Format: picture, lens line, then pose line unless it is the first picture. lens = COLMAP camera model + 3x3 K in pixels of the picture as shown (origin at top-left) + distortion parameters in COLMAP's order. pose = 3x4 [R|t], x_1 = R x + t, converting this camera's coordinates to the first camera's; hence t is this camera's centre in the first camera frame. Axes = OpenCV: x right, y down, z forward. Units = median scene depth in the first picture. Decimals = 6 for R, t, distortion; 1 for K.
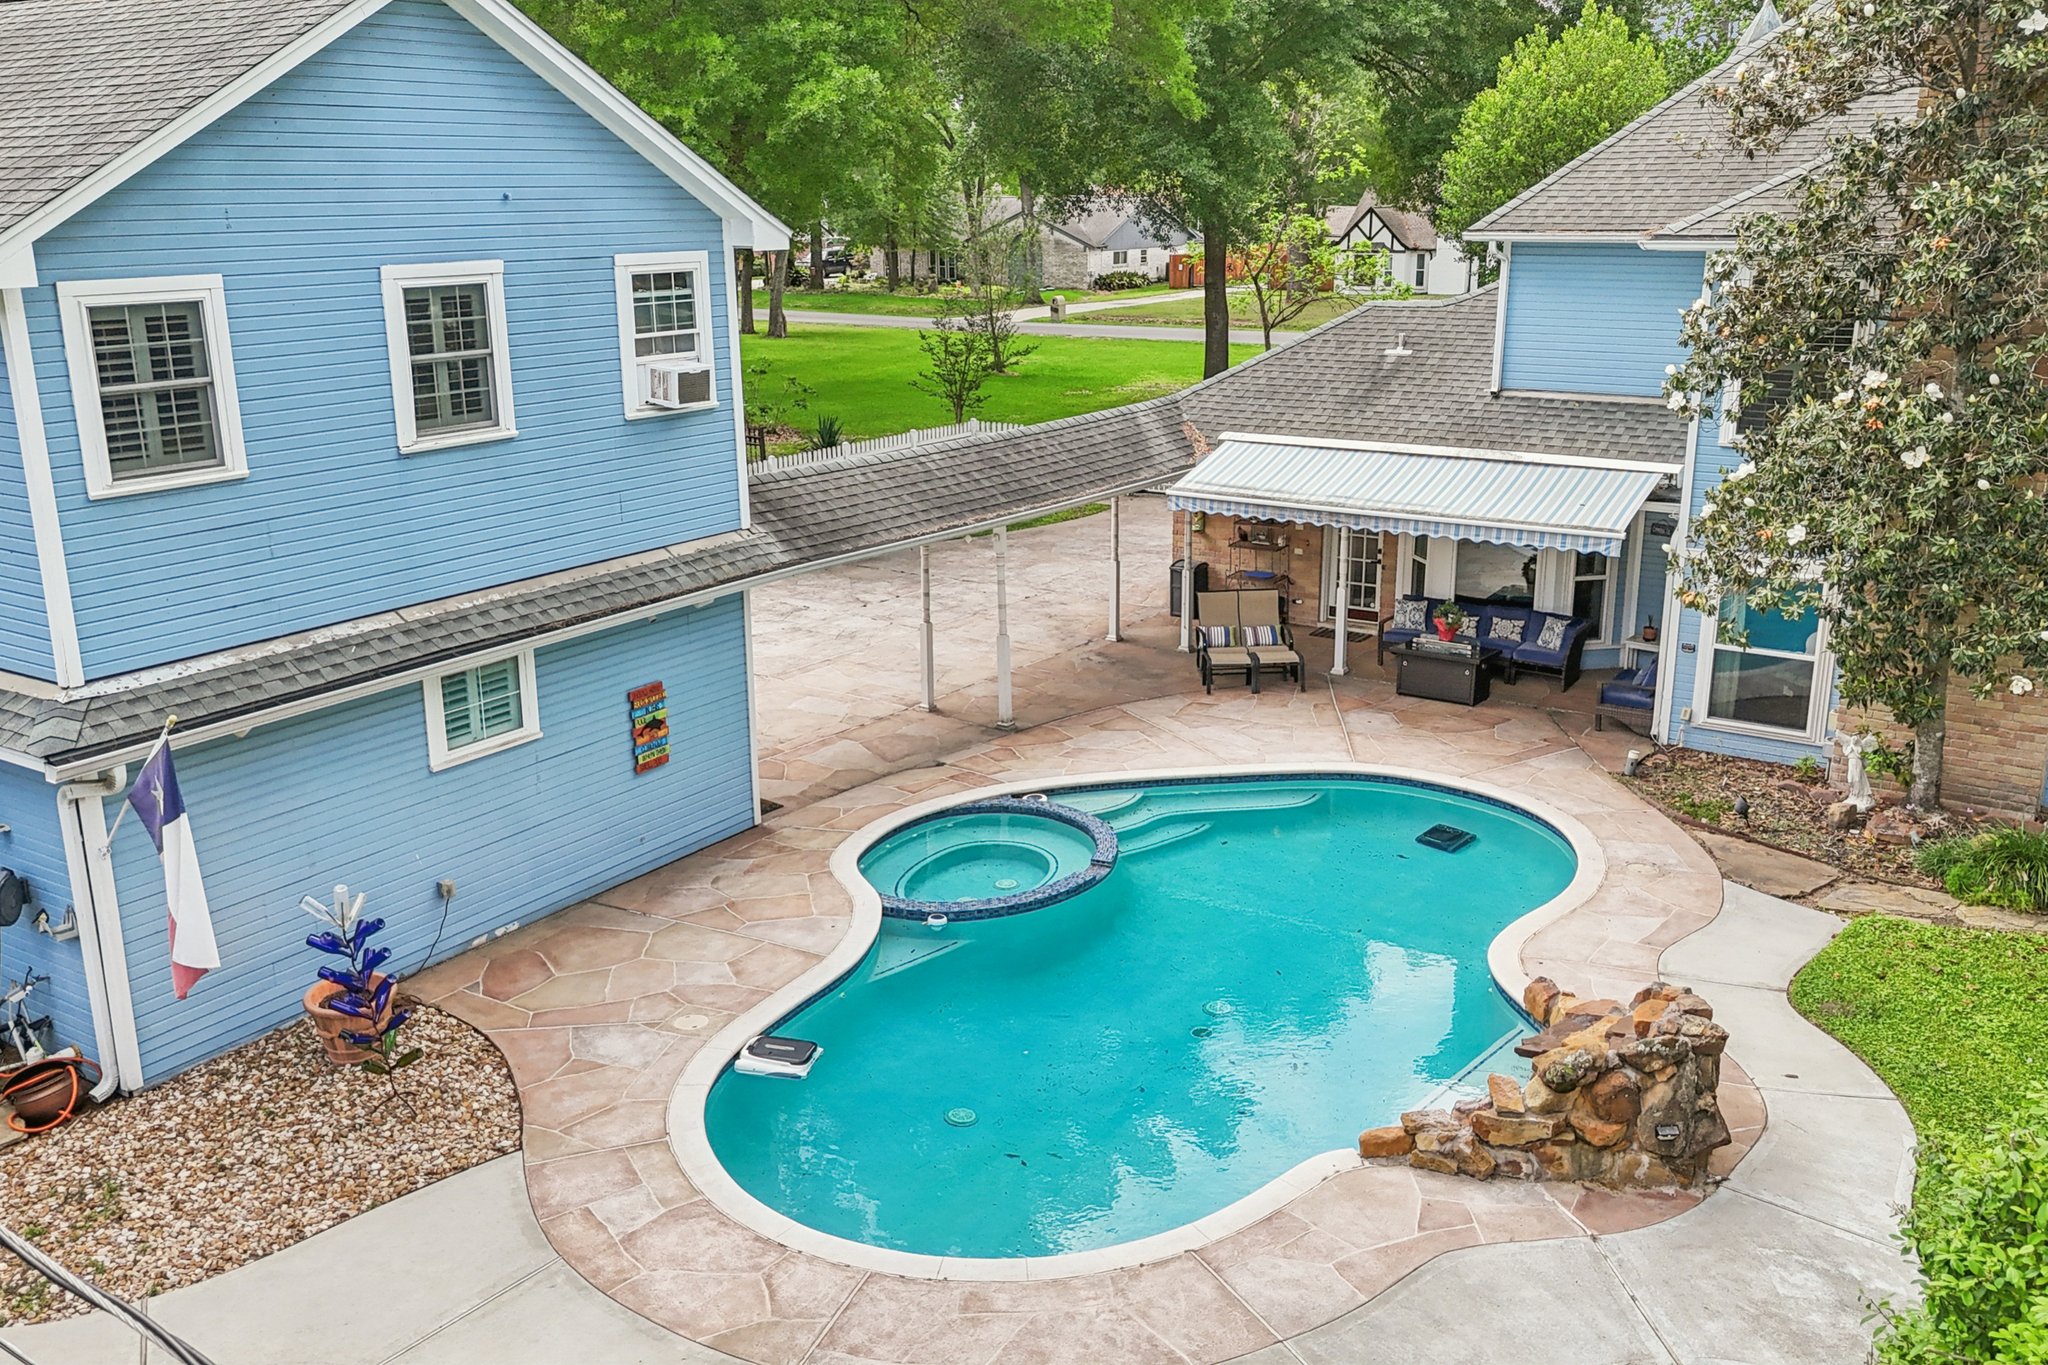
lens RADIAL K [[1784.4, 0, 1024.0], [0, 1784.4, 682.5], [0, 0, 1]] dist [0.145963, -0.253991]
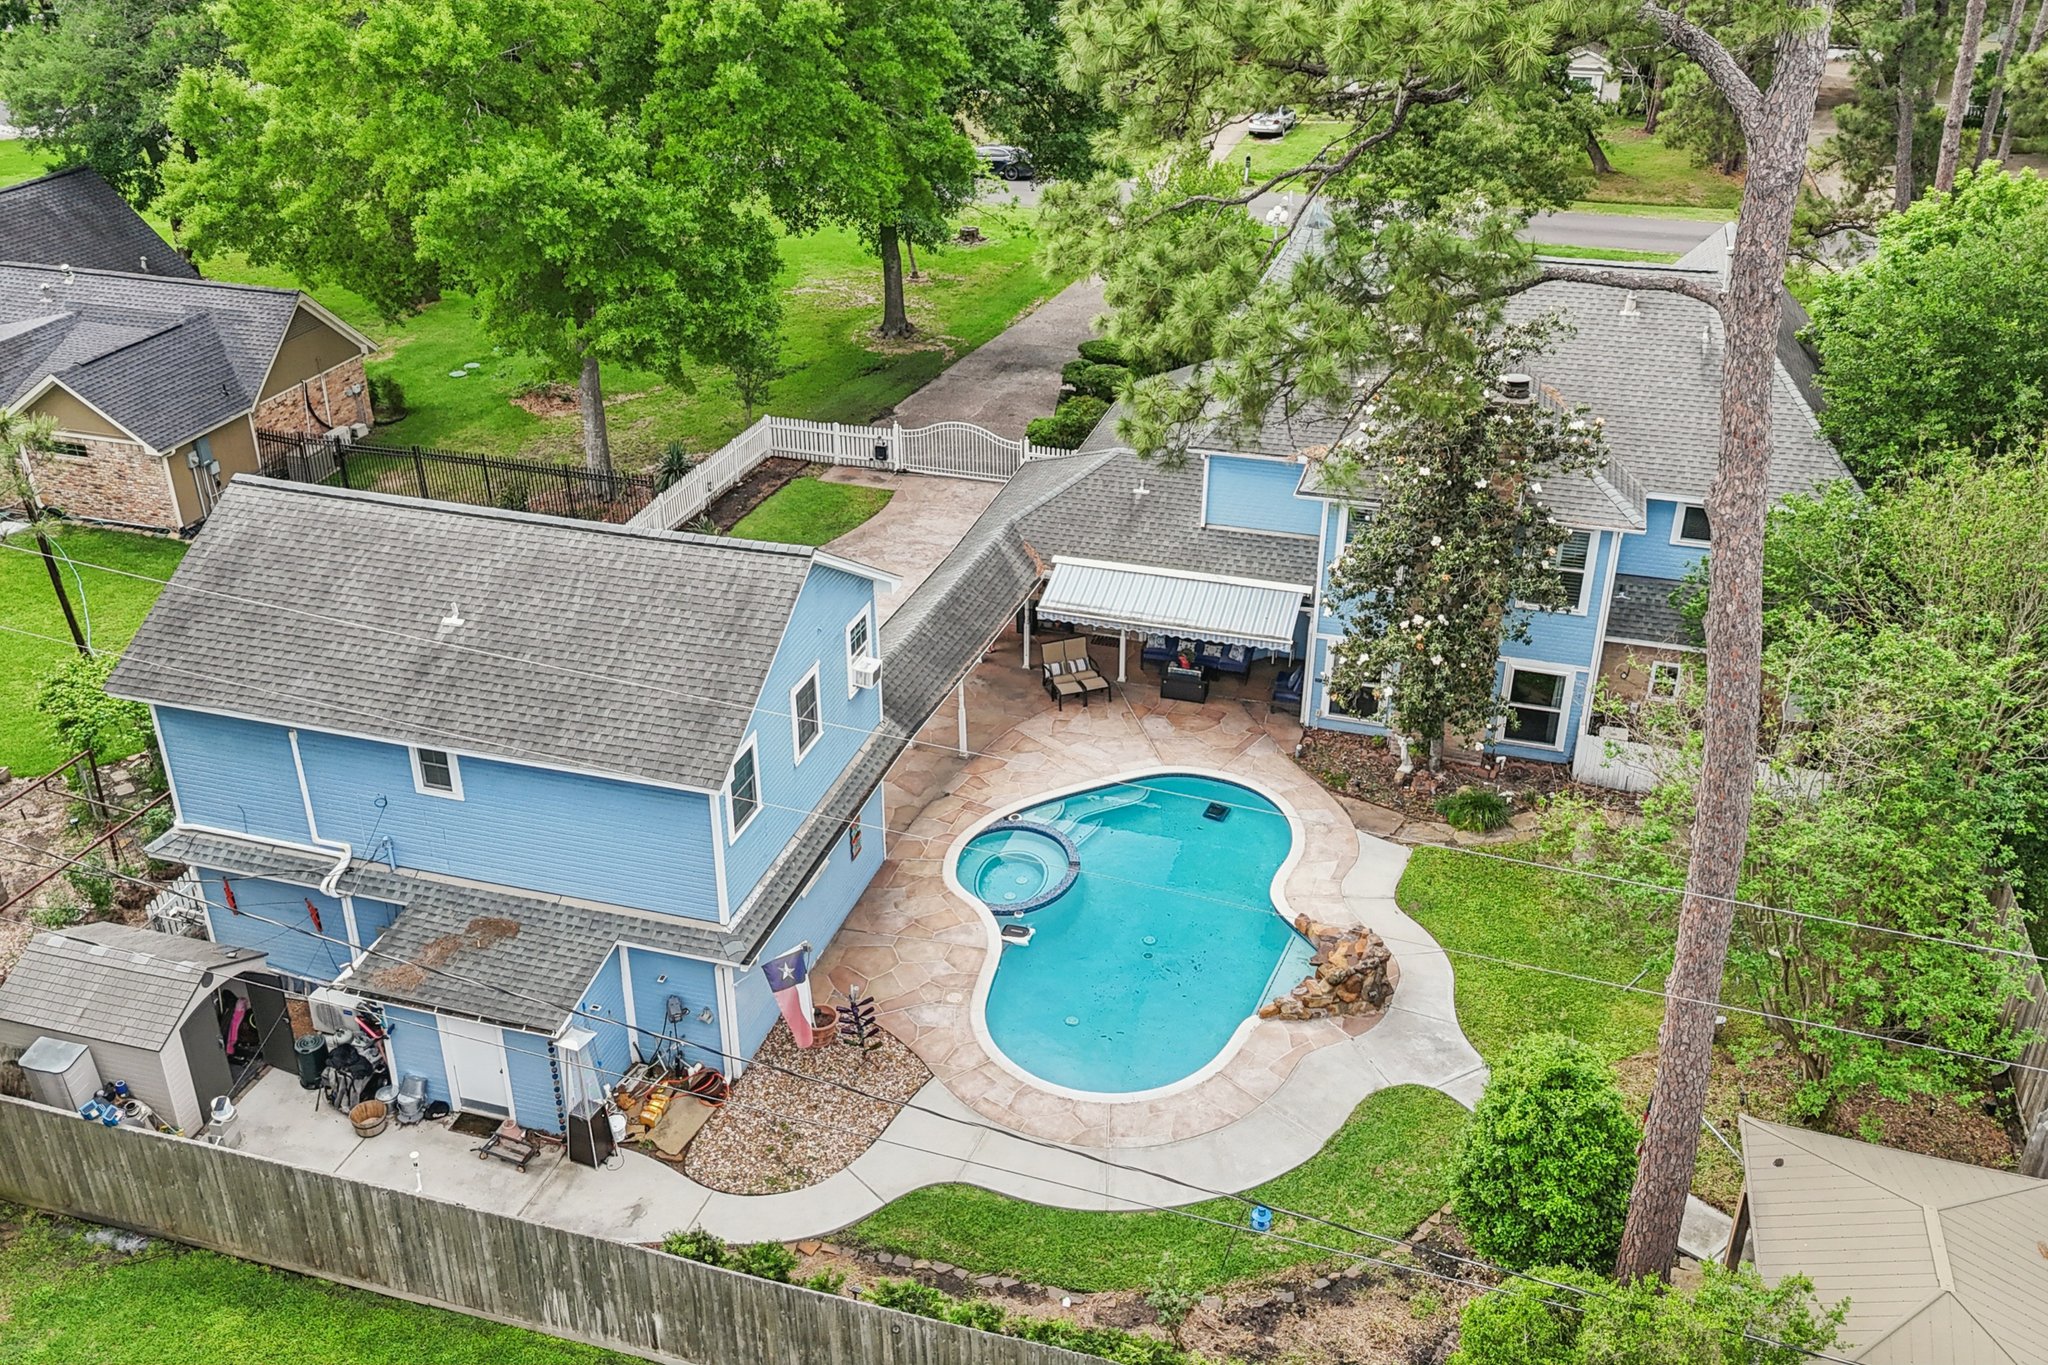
lens RADIAL K [[1784.4, 0, 1024.0], [0, 1784.4, 682.5], [0, 0, 1]] dist [0.145963, -0.253991]
pose [[0.956796, -0.129441, 0.260357, -0.559156], [0.071679, 0.972811, 0.220231, -0.597047], [-0.281785, -0.192054, 0.940060, -0.915448]]
